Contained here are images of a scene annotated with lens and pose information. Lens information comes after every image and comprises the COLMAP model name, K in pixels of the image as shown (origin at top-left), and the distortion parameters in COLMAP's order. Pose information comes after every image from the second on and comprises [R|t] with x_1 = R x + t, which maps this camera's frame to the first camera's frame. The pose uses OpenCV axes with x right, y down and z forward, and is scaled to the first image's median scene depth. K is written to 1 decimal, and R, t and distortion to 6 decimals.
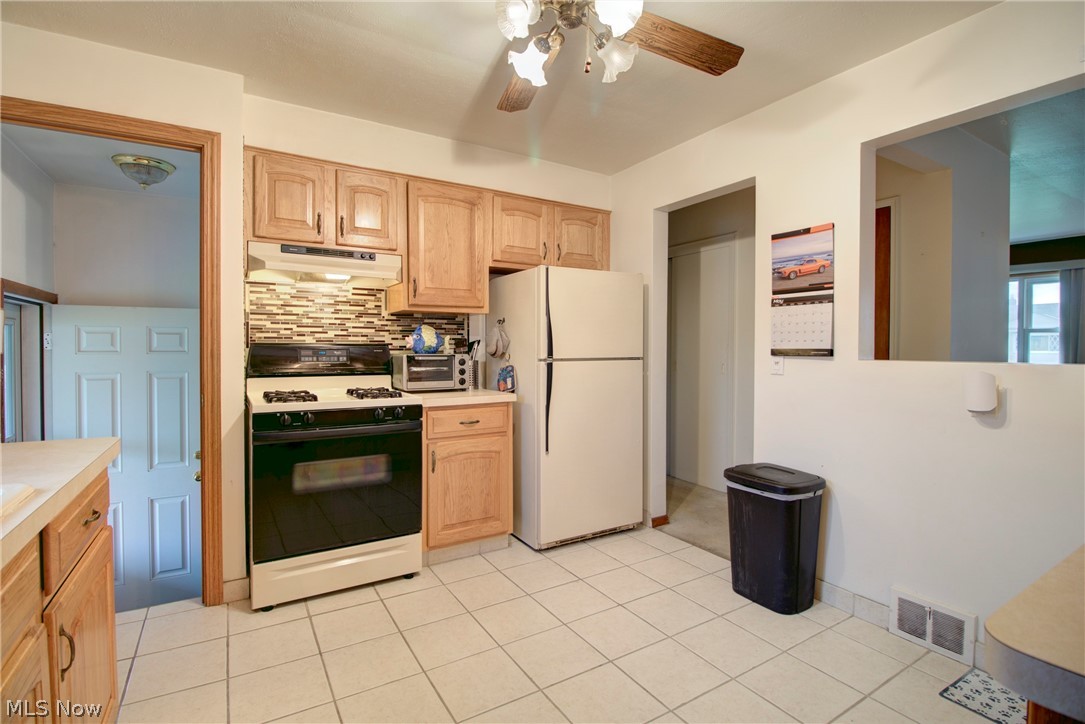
lens RADIAL K [[508.8, 0, 547.3], [0, 508.8, 357.2], [0, 0, 1]] dist [-0.015332, -0.003978]
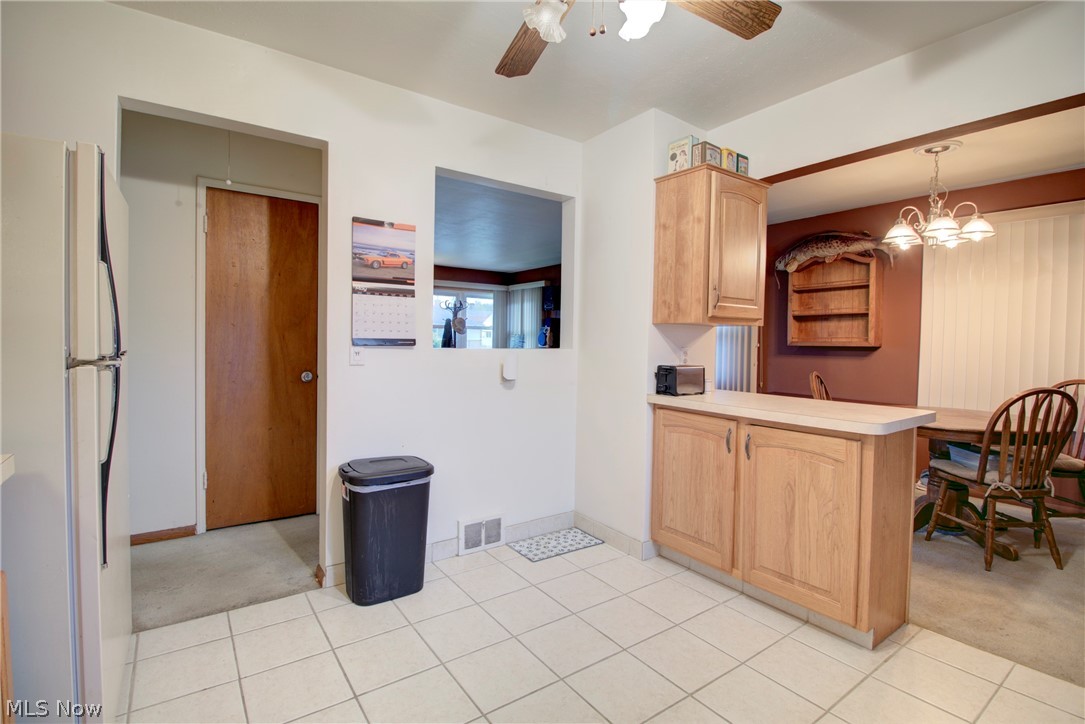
lens RADIAL K [[508.8, 0, 543.8], [0, 508.8, 355.3], [0, 0, 1]] dist [-0.015332, -0.003978]
pose [[-0.060270, -0.036768, 0.997505, -0.554457], [0.001993, 0.999315, 0.036955, -0.020780], [-0.998180, 0.004216, -0.060156, 0.753949]]
